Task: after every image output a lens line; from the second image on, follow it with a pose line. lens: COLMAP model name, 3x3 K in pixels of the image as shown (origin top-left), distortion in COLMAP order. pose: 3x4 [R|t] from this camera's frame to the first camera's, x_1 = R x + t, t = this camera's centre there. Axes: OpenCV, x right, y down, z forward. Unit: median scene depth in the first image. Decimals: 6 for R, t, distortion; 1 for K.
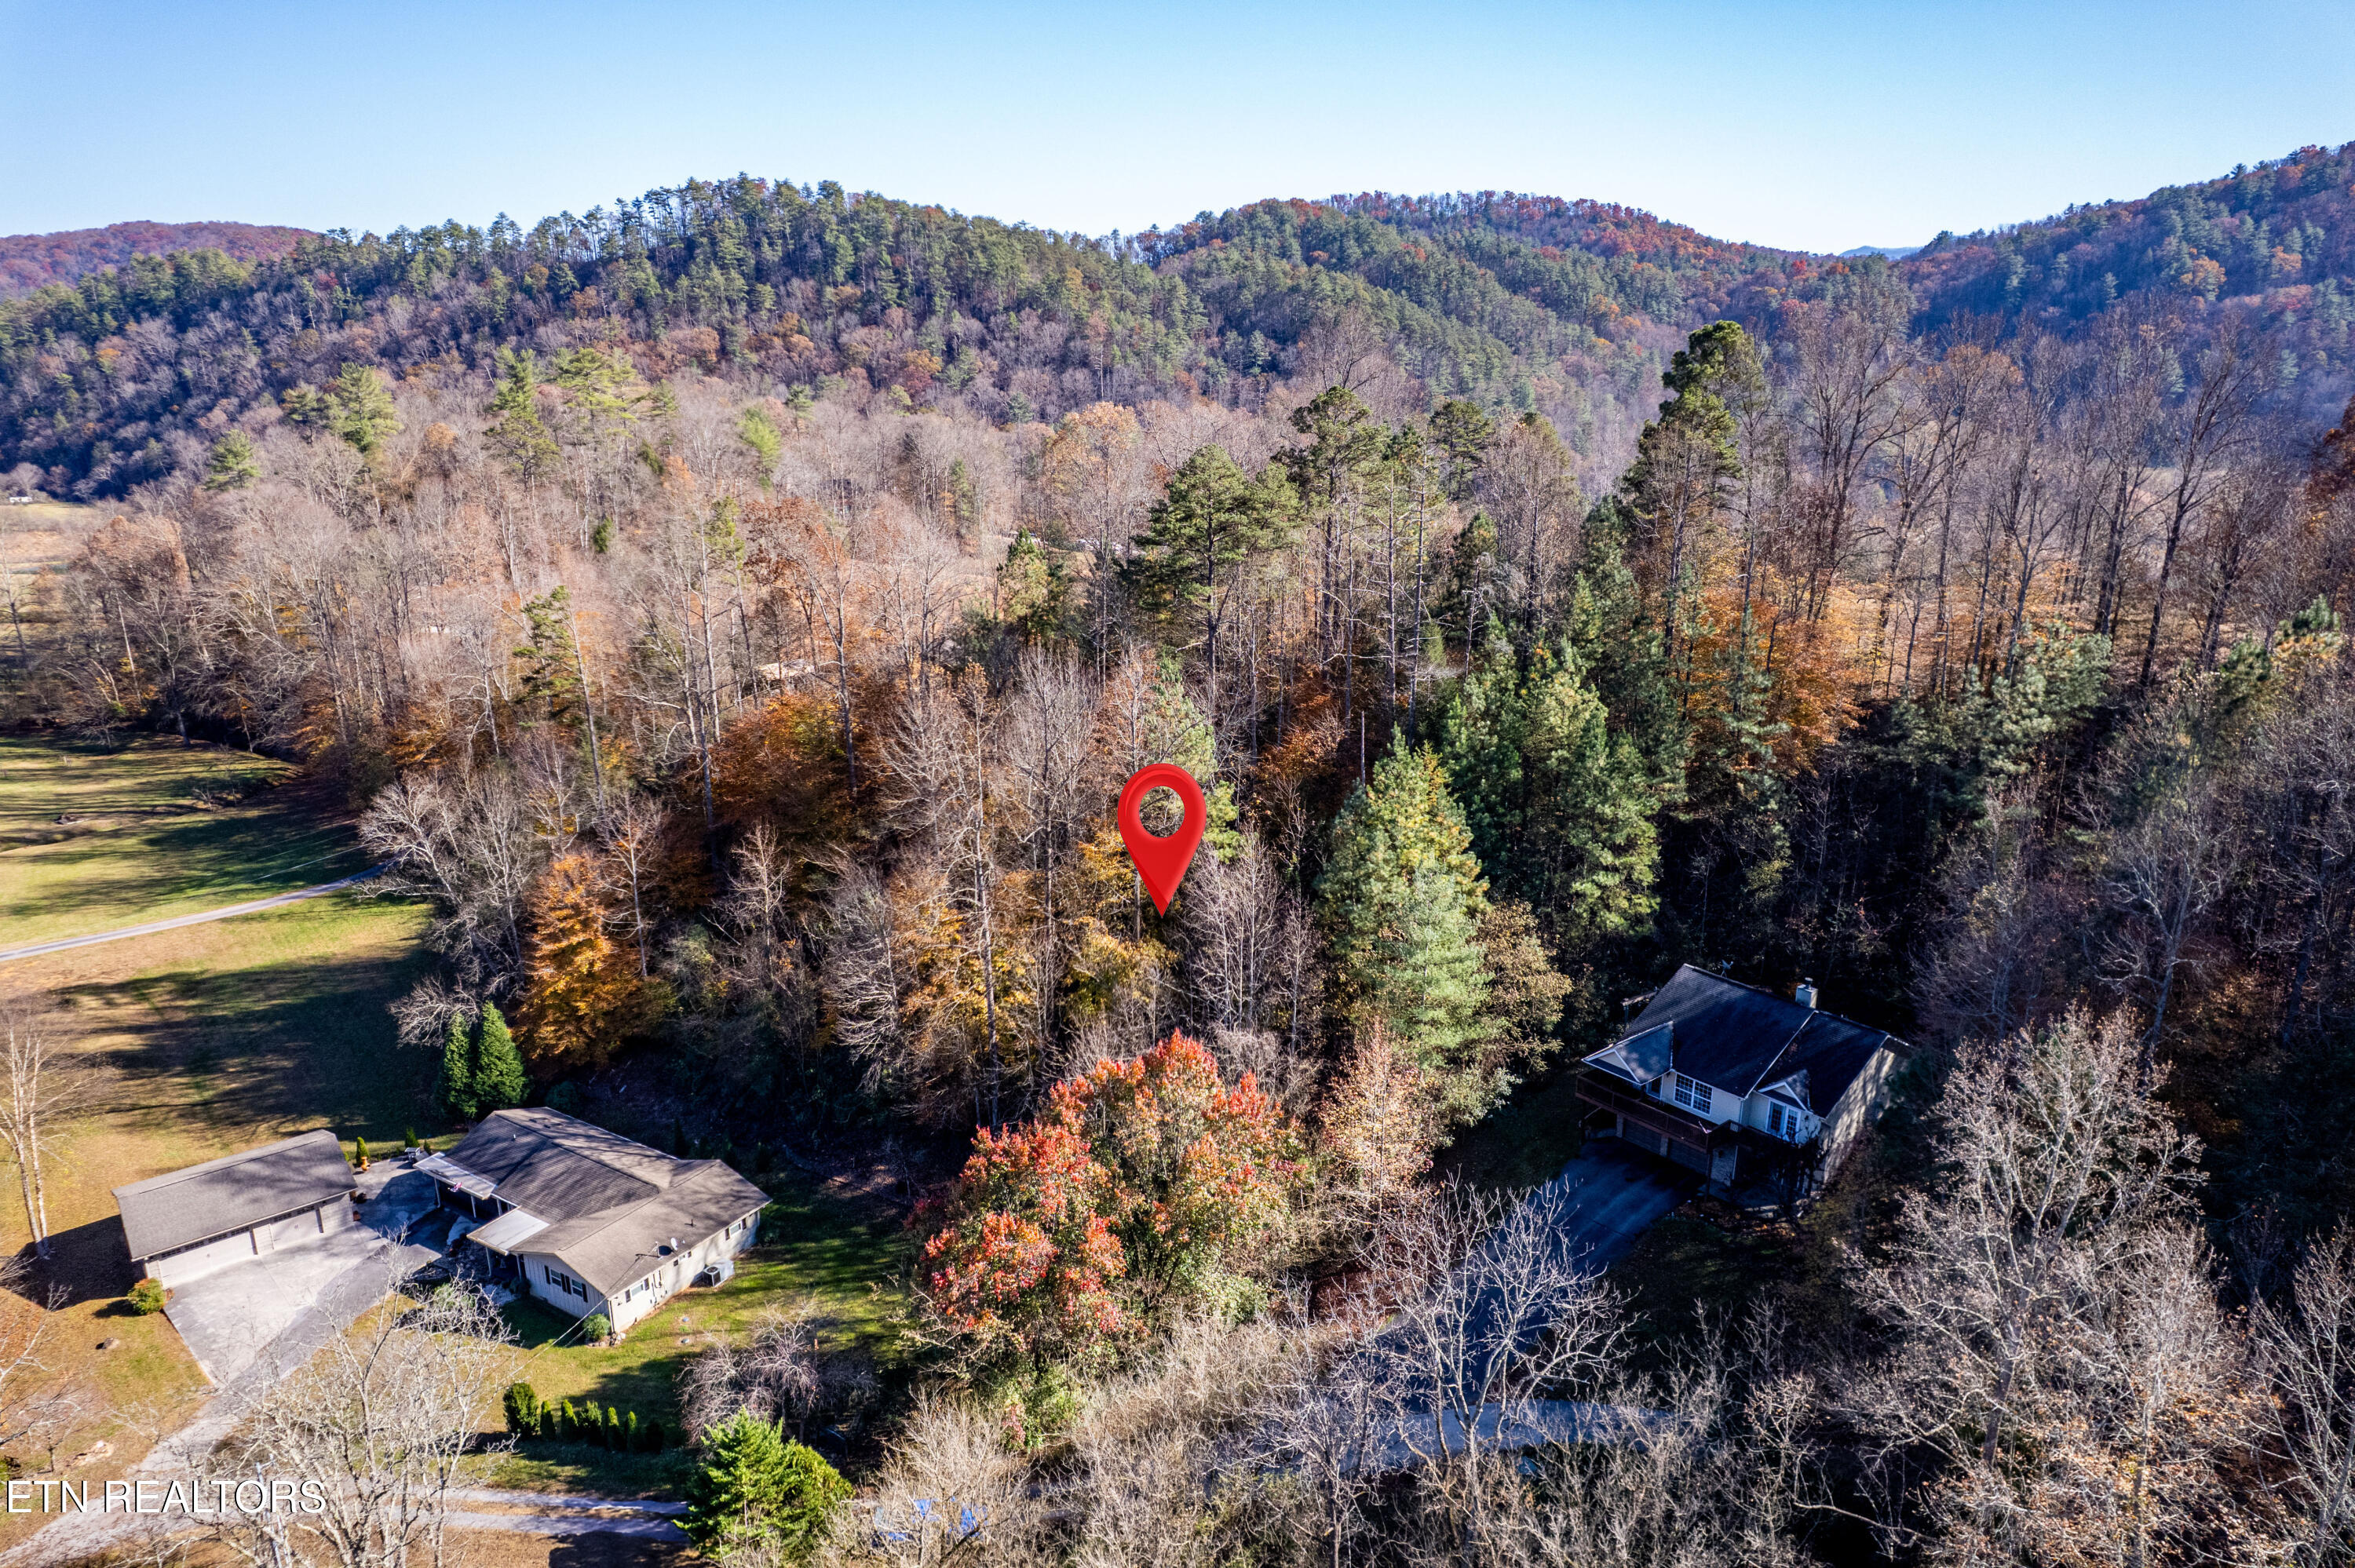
lens RADIAL K [[1432.7, 0, 1136.9], [0, 1432.7, 786.2], [0, 0, 1]] dist [-0.077574, 0.073284]
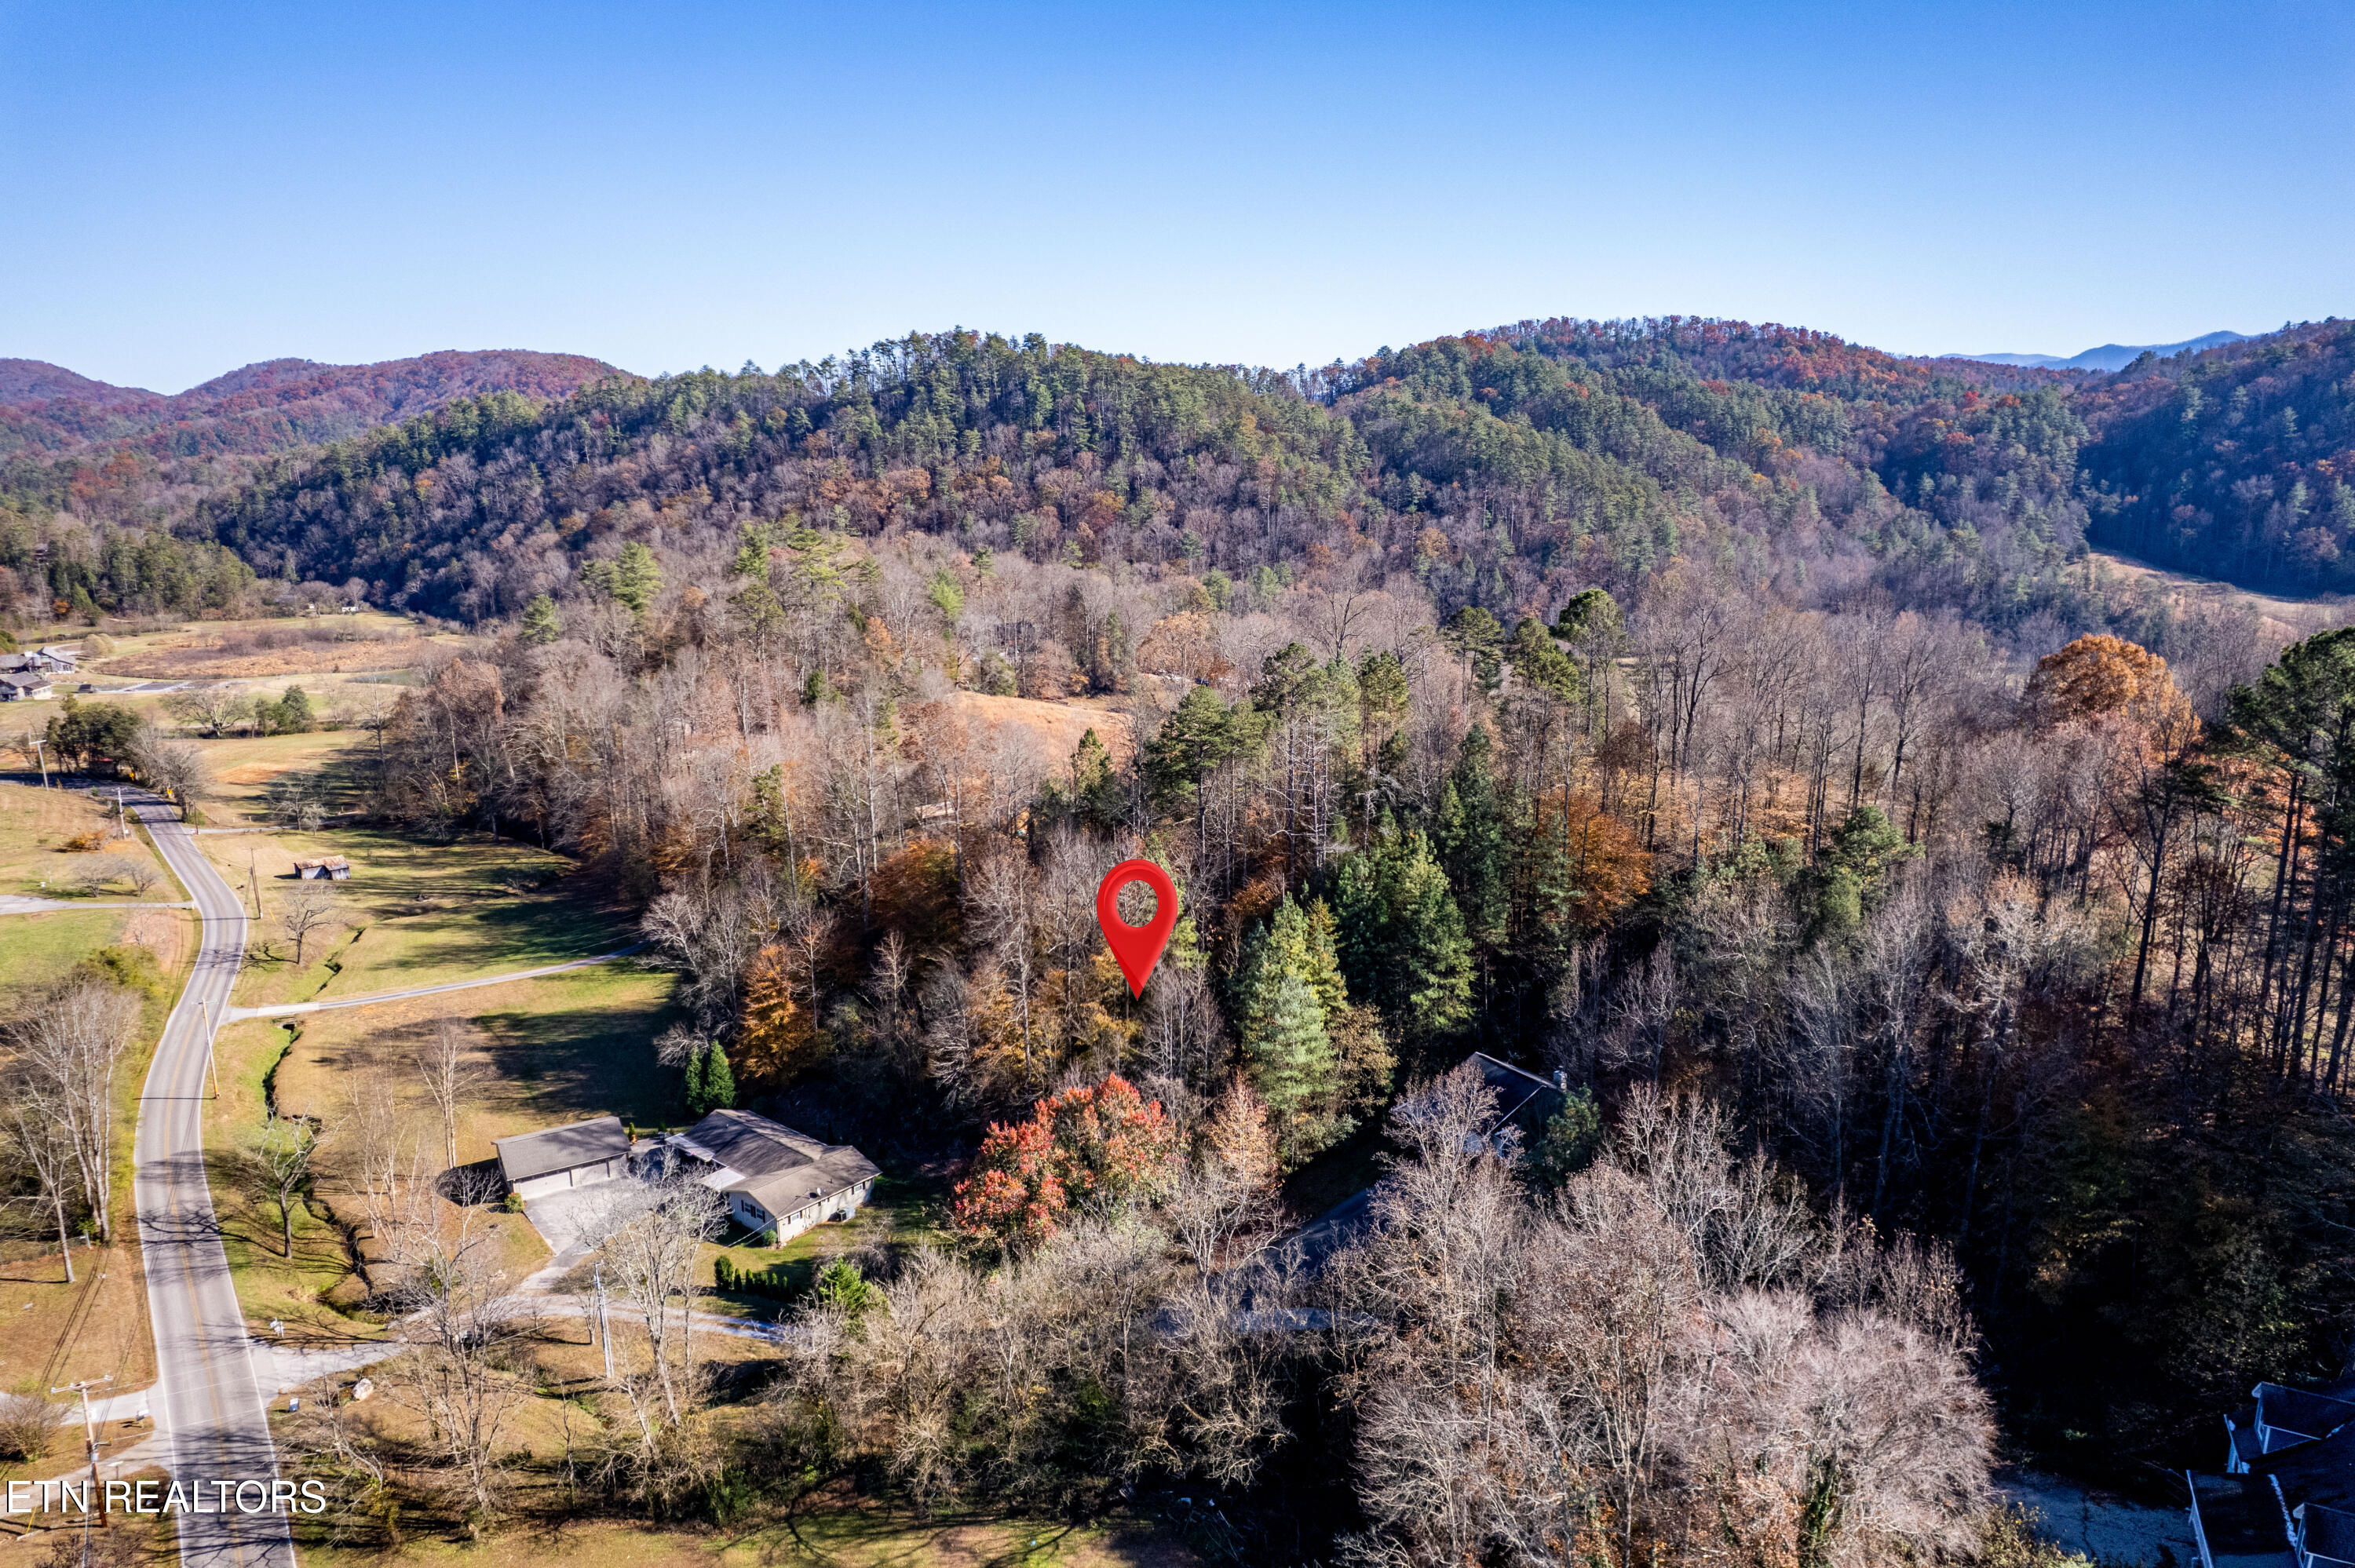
lens RADIAL K [[1485.0, 0, 1177.5], [0, 1485.0, 784.0], [0, 0, 1]] dist [-0.043515, -0.001224]
pose [[0.991774, 0.028432, -0.124806, 0.056710], [-0.035920, 0.997661, -0.058155, -0.012205], [0.122860, 0.062160, 0.990475, -0.133530]]
